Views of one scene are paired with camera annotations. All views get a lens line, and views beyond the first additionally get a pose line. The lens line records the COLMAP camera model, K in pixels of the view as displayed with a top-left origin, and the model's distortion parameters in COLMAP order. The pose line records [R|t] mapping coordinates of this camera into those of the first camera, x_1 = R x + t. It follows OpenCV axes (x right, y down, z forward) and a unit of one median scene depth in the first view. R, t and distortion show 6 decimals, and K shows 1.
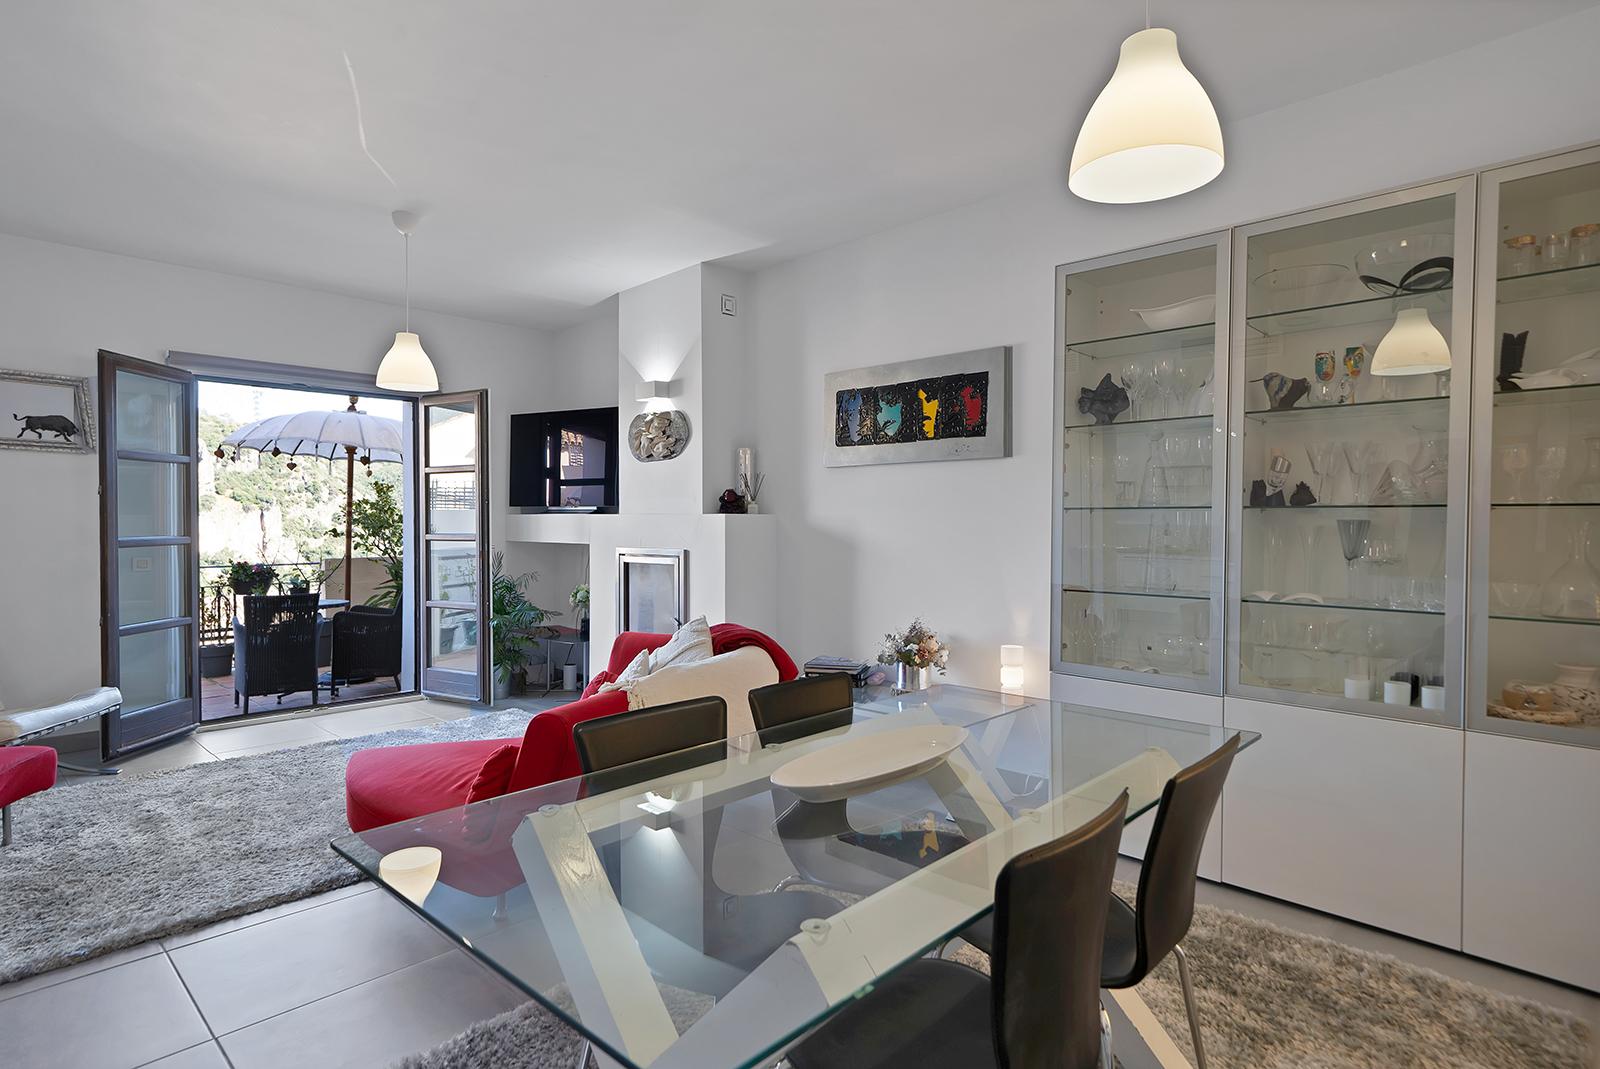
lens RADIAL K [[855.5, 0, 797.4], [0, 855.5, 534.9], [0, 0, 1]] dist [0.006427, 0.000737]
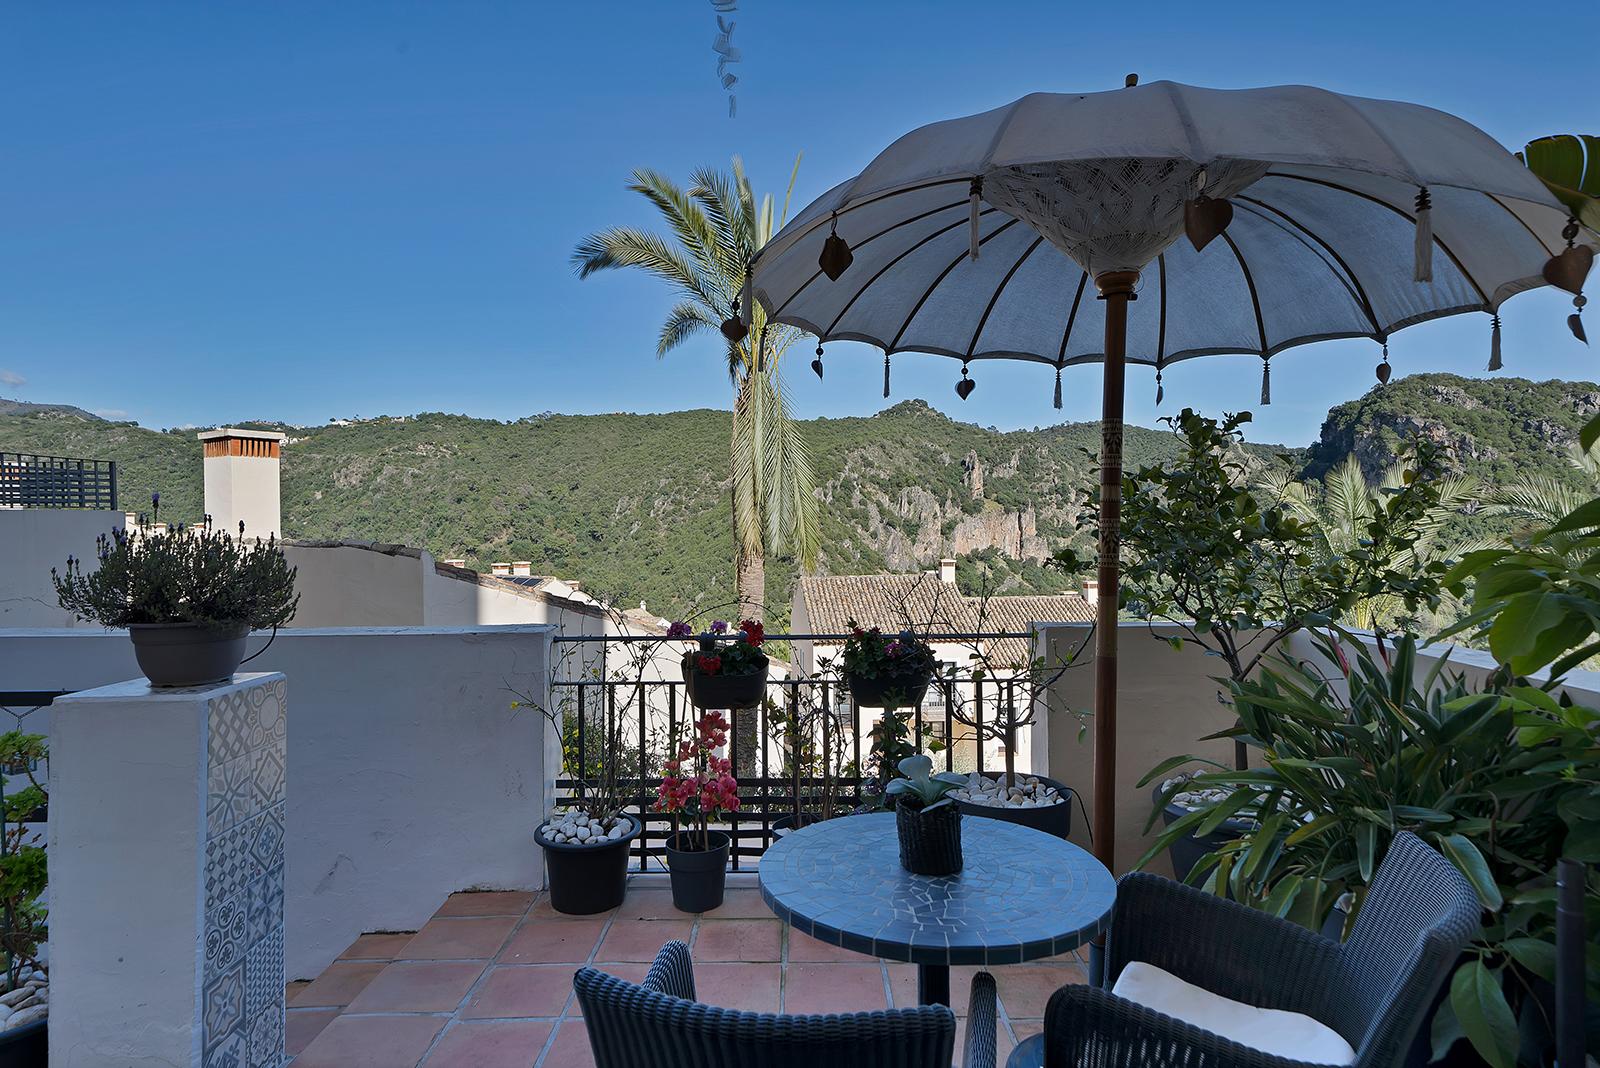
lens RADIAL K [[887.2, 0, 799.7], [0, 887.2, 524.6], [0, 0, 1]] dist [-0.000351, -0.000104]
pose [[0.695008, 0.000047, -0.719002, -0.448378], [-0.008931, 0.999923, -0.008568, -0.018560], [0.718947, 0.012376, 0.694955, 0.842537]]
